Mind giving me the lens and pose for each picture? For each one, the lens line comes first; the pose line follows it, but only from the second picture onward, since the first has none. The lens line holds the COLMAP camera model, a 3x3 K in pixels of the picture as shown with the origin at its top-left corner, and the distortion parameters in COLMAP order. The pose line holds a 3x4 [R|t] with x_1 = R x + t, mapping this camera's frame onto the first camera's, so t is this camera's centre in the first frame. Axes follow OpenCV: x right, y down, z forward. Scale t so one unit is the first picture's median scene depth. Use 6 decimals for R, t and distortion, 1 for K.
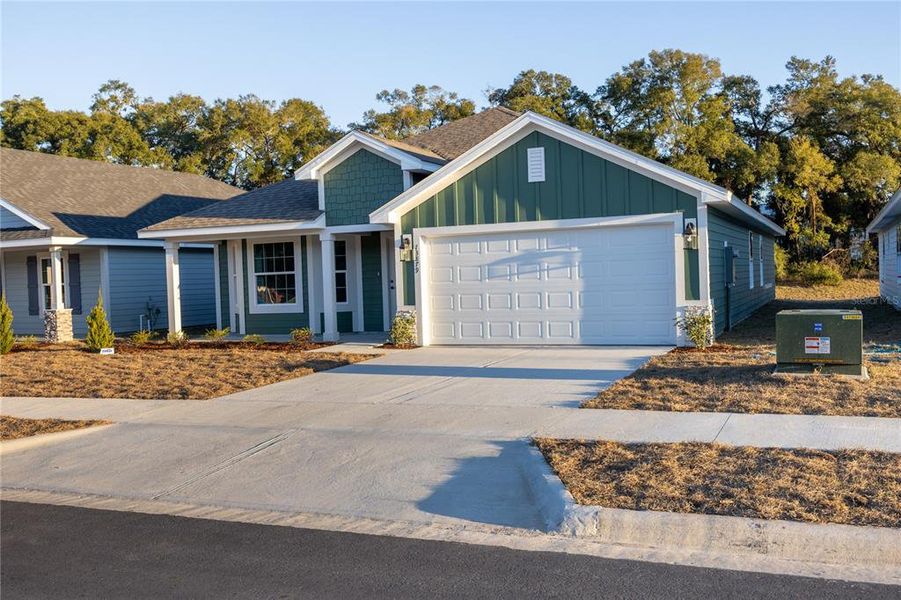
lens RADIAL K [[852.3, 0, 446.0], [0, 852.3, 301.2], [0, 0, 1]] dist [-0.011952, 0.000000]
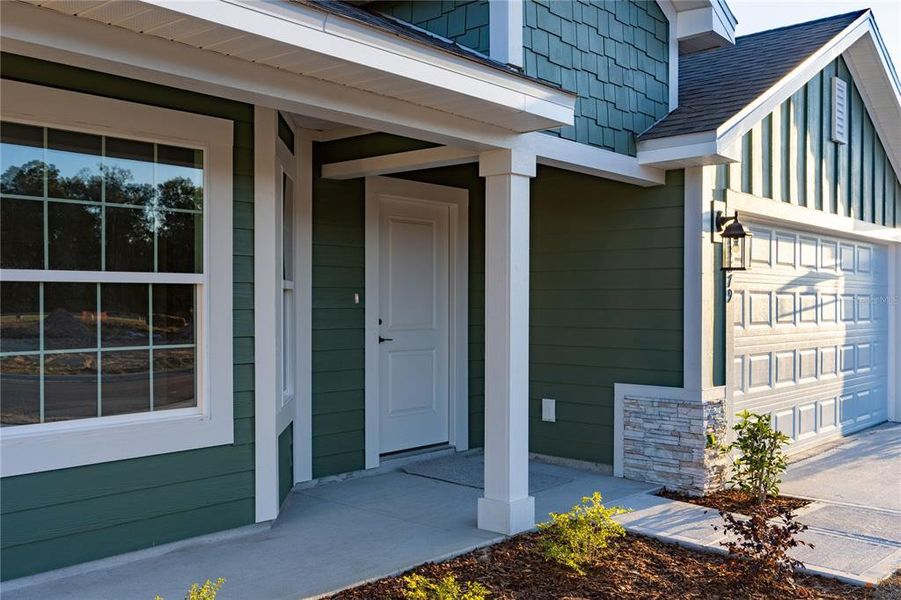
lens RADIAL K [[852.3, 0, 452.9], [0, 852.3, 299.8], [0, 0, 1]] dist [-0.011952, 0.000000]
pose [[0.304623, 0.036643, 0.951768, -0.386713], [0.013422, 0.998995, -0.042758, -0.016789], [-0.952379, 0.025800, 0.303825, 0.868487]]
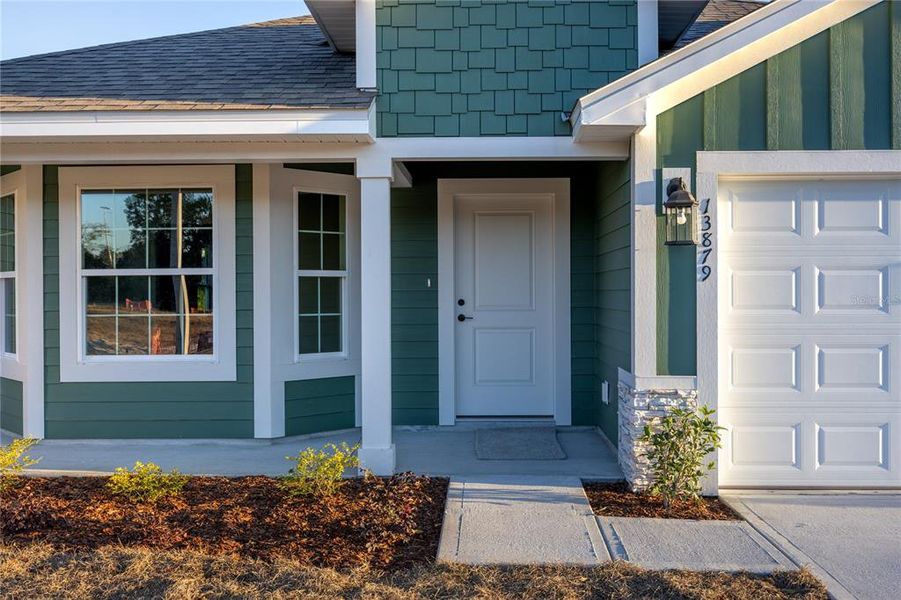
lens RADIAL K [[852.3, 0, 457.0], [0, 852.3, 290.2], [0, 0, 1]] dist [-0.011952, 0.000000]
pose [[0.923870, 0.030382, 0.381499, -0.222117], [-0.015804, 0.999022, -0.041288, -0.012091], [-0.382380, 0.032116, 0.923447, 0.626097]]
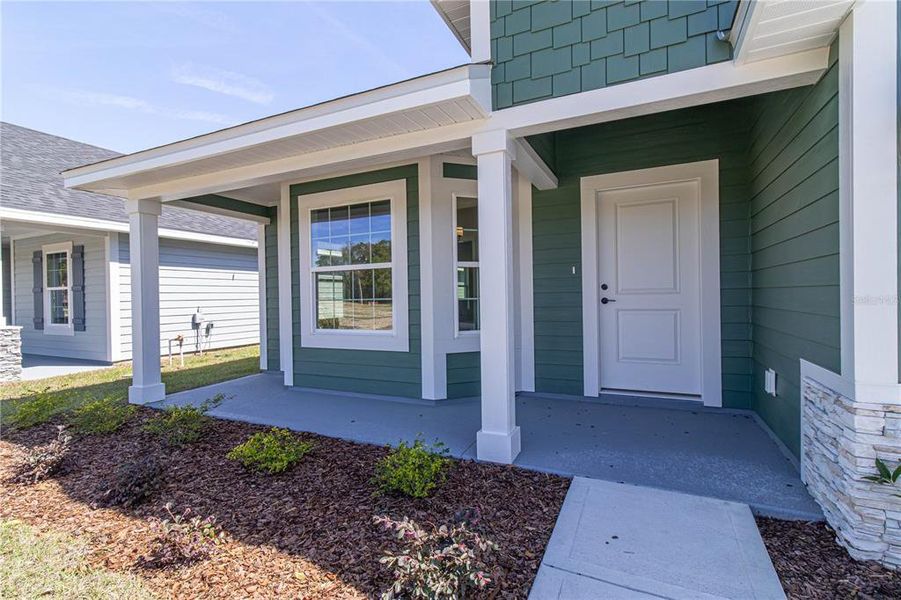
lens RADIAL K [[416.0, 0, 452.2], [0, 416.0, 298.0], [0, 0, 1]] dist [-0.002161, -0.001243]
pose [[0.999784, 0.015681, -0.013616, -0.142124], [-0.015972, 0.999640, -0.021546, -0.011134], [0.013273, 0.021759, 0.999675, 0.780279]]
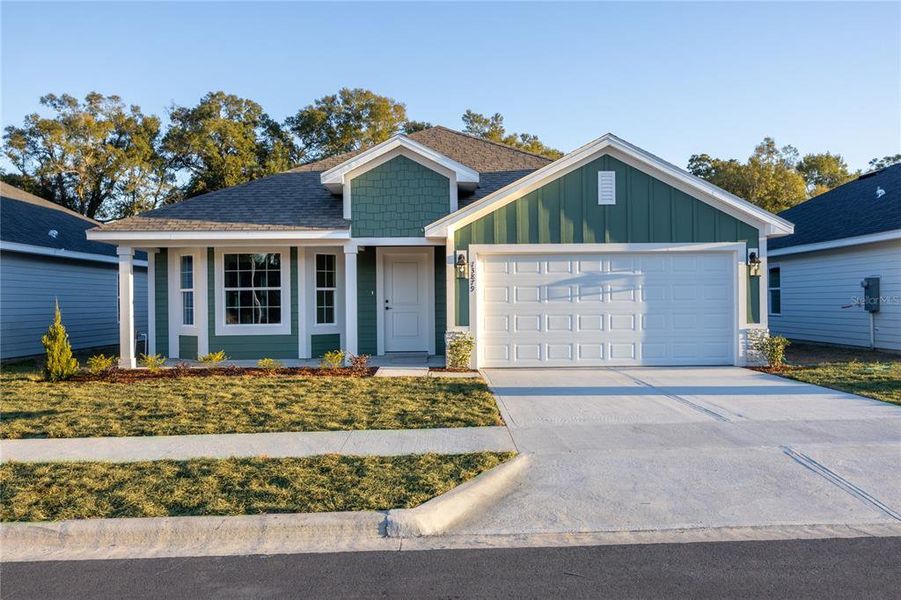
lens RADIAL K [[852.3, 0, 450.1], [0, 852.3, 297.4], [0, 0, 1]] dist [-0.011952, 0.000000]
pose [[0.904457, 0.026417, 0.425746, -0.395734], [-0.008159, 0.998969, -0.044652, 0.013164], [-0.426486, 0.036912, 0.903741, 0.138142]]
